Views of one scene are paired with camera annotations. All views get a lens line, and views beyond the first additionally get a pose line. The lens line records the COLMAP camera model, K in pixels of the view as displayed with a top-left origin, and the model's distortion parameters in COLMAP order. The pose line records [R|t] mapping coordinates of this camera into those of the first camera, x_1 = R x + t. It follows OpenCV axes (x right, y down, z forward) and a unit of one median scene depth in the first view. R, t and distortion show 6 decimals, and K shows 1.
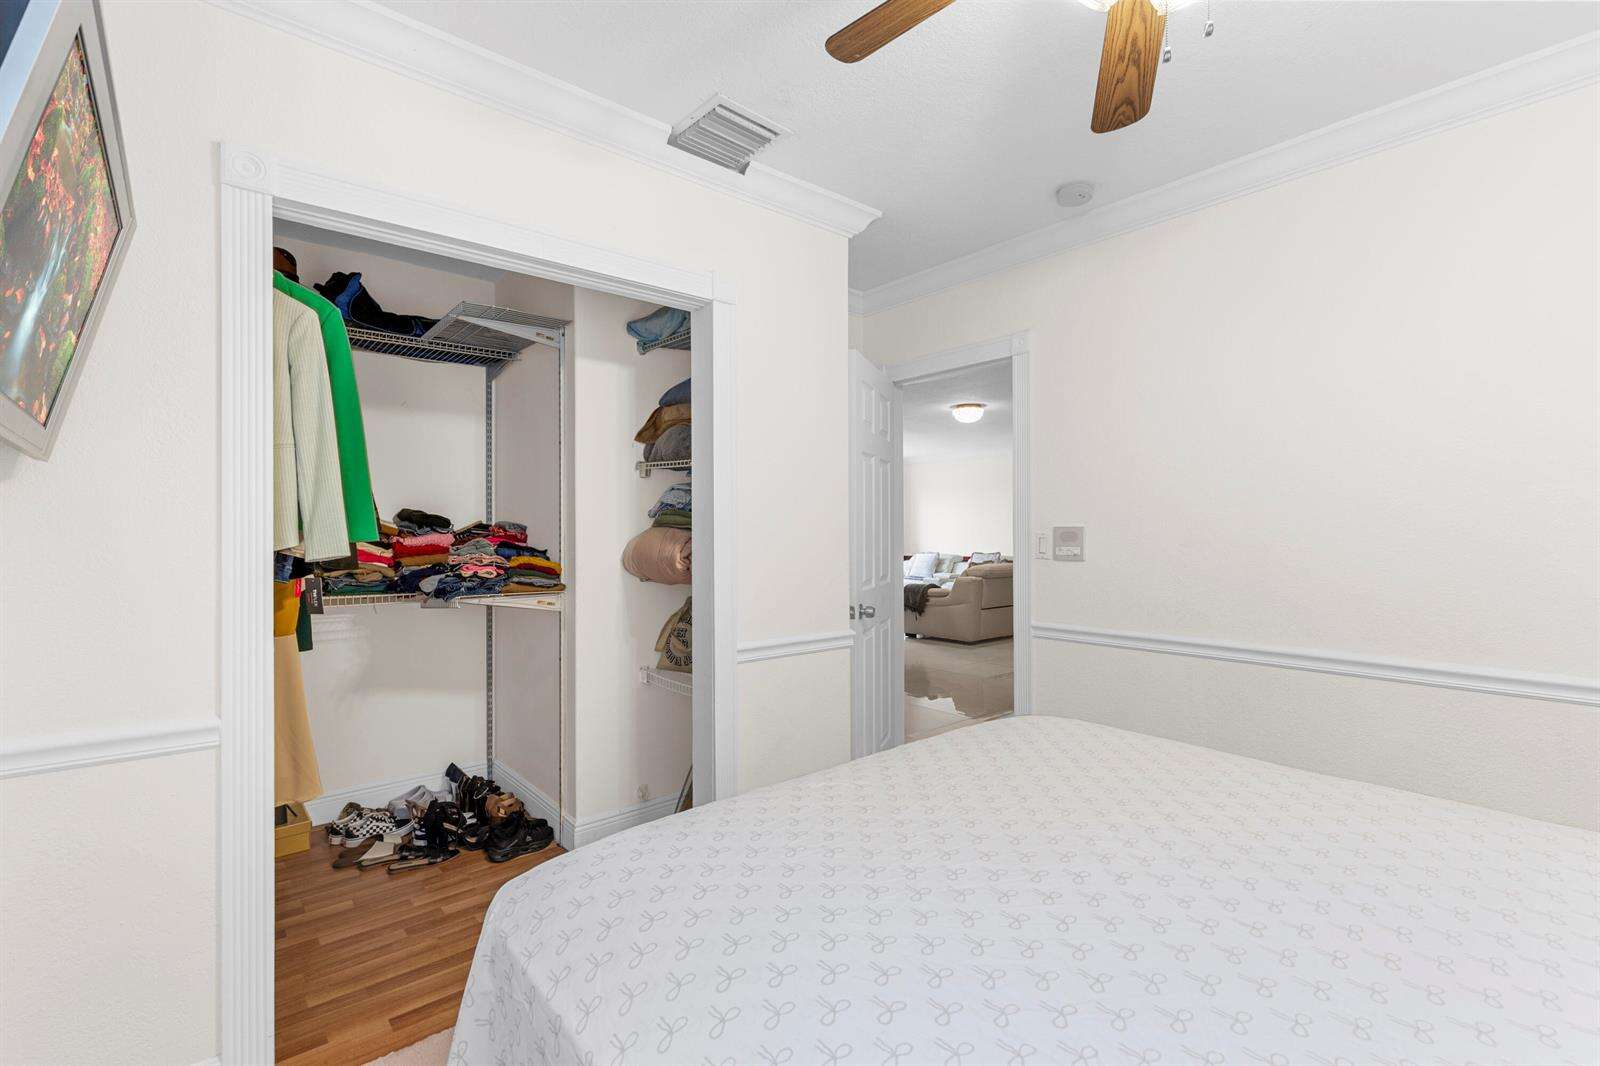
lens RADIAL K [[720.0, 0, 803.6], [0, 720.0, 526.0], [0, 0, 1]] dist [0.008458, -0.003326]
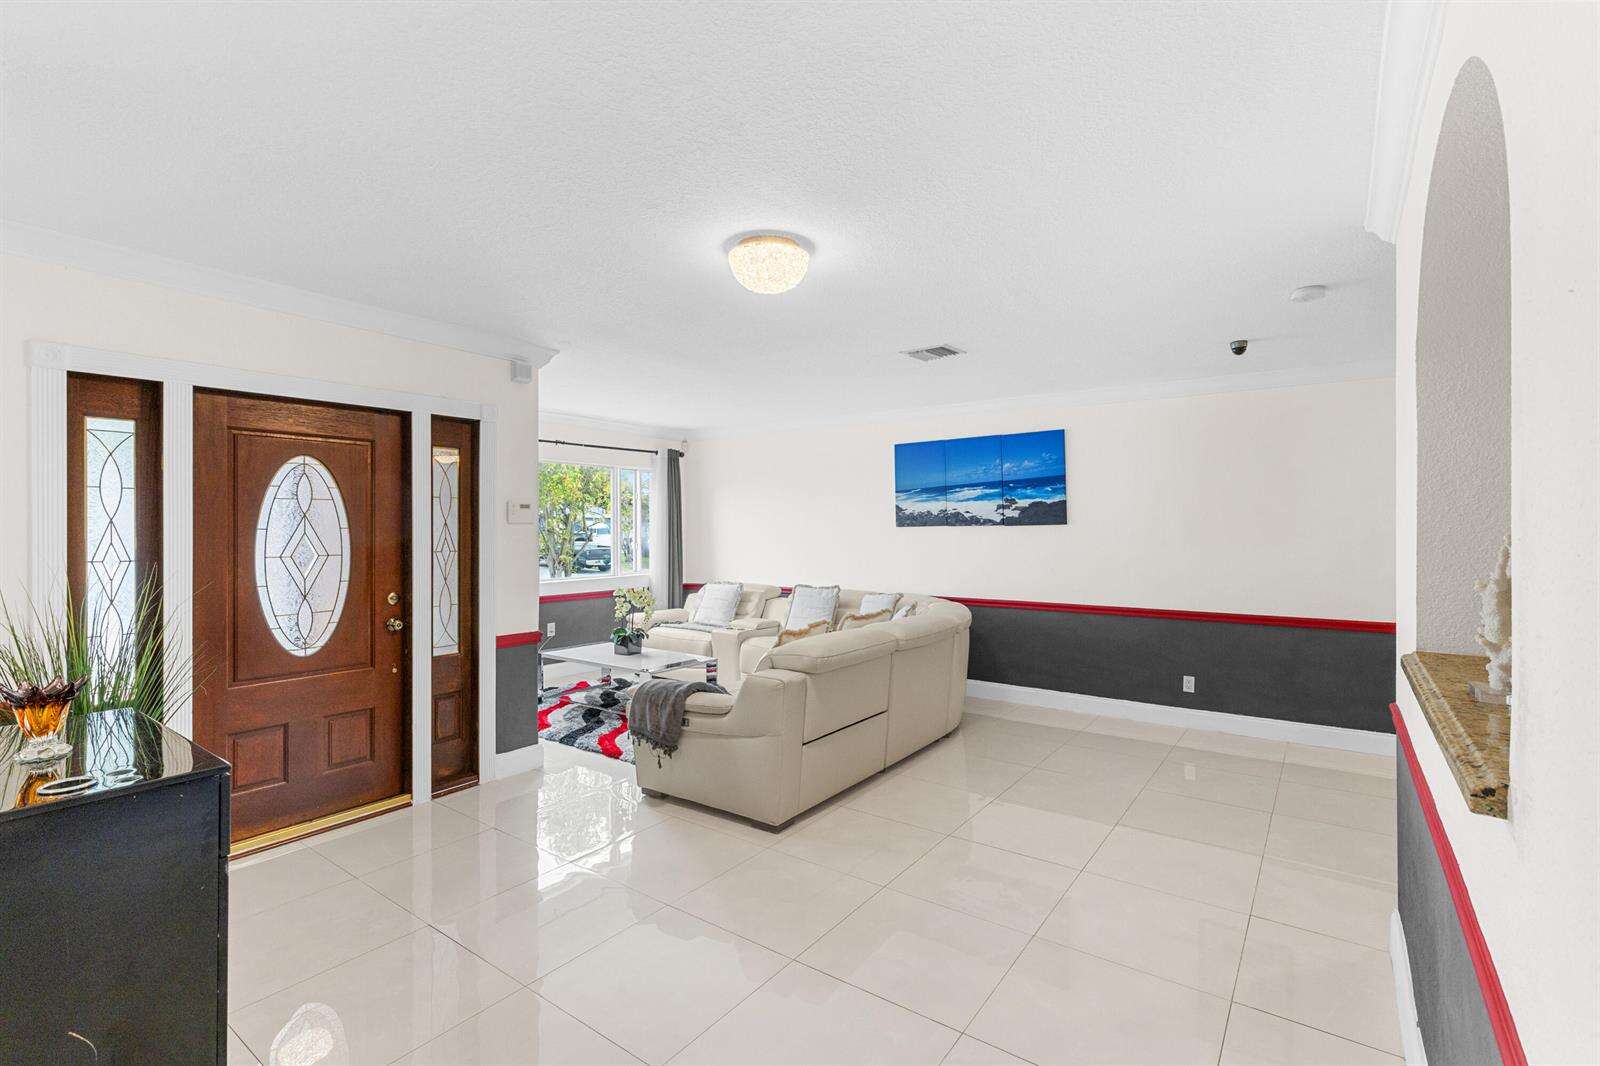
lens RADIAL K [[720.0, 0, 802.7], [0, 720.0, 532.9], [0, 0, 1]] dist [0.008458, -0.003326]
pose [[0.973428, 0.003729, 0.228962, 0.139204], [-0.004016, 0.999992, 0.000789, -0.012192], [-0.228957, -0.001687, 0.973435, 0.550120]]
